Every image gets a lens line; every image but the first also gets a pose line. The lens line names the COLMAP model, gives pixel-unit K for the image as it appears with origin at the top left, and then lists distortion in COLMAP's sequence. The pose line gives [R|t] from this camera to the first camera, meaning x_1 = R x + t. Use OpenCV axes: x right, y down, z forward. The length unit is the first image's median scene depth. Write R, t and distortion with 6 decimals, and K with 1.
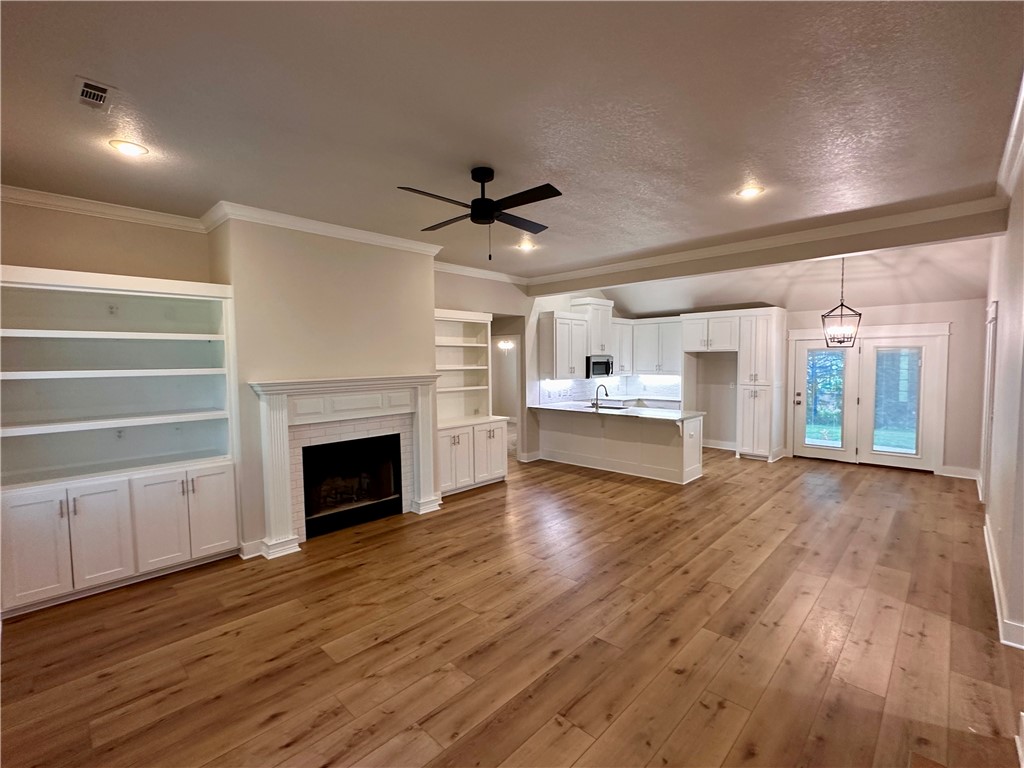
lens RADIAL K [[463.3, 0, 512.0], [0, 463.3, 384.0], [0, 0, 1]] dist [0.001021, 0.000501]
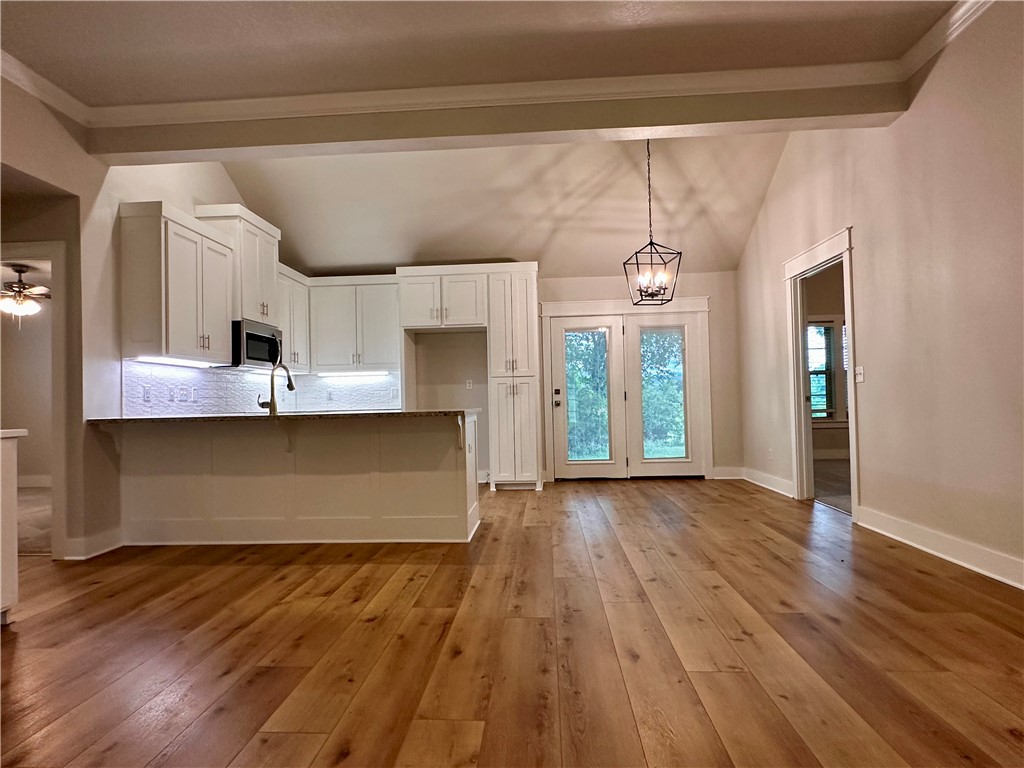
lens RADIAL K [[565.1, 0, 509.5], [0, 565.1, 387.2], [0, 0, 1]] dist [-0.001802, 0.000008]
pose [[0.763866, 0.008050, 0.645325, -0.003647], [0.049531, 0.996242, -0.071057, 0.108538], [-0.643471, 0.086242, 0.760596, 0.563885]]
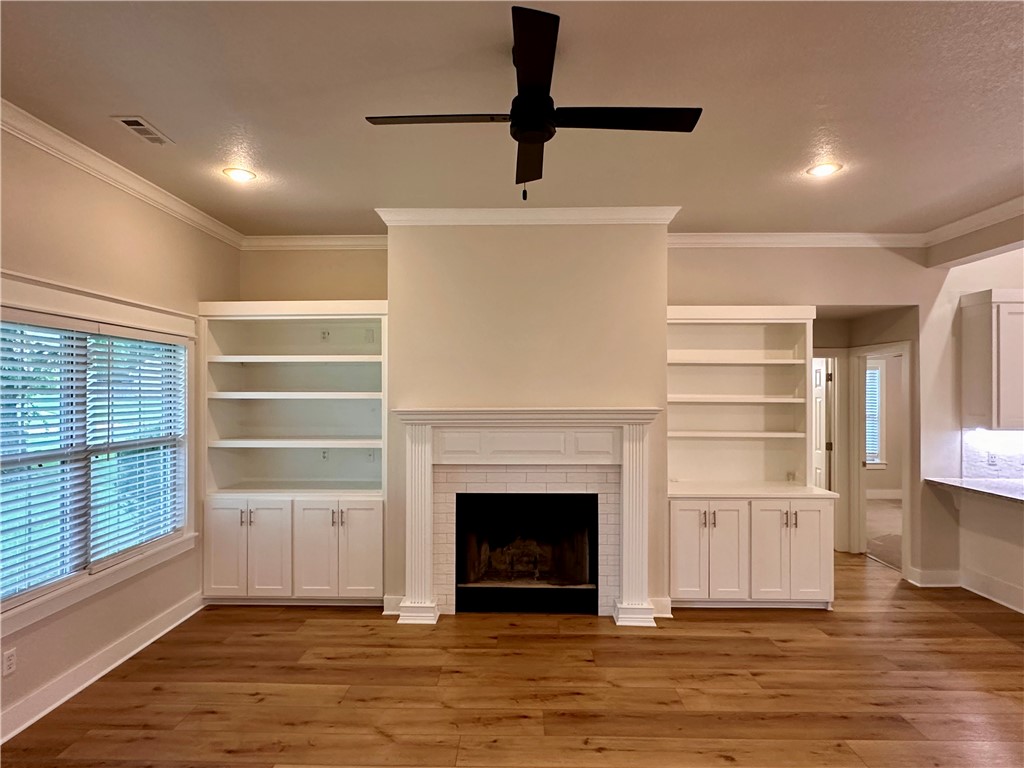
lens RADIAL K [[565.1, 0, 509.5], [0, 565.1, 387.2], [0, 0, 1]] dist [-0.001802, 0.000008]
pose [[0.678304, 0.005712, -0.734760, 0.266152], [-0.047430, 0.998225, -0.036026, -0.012342], [0.733249, 0.059287, 0.677370, 0.330578]]
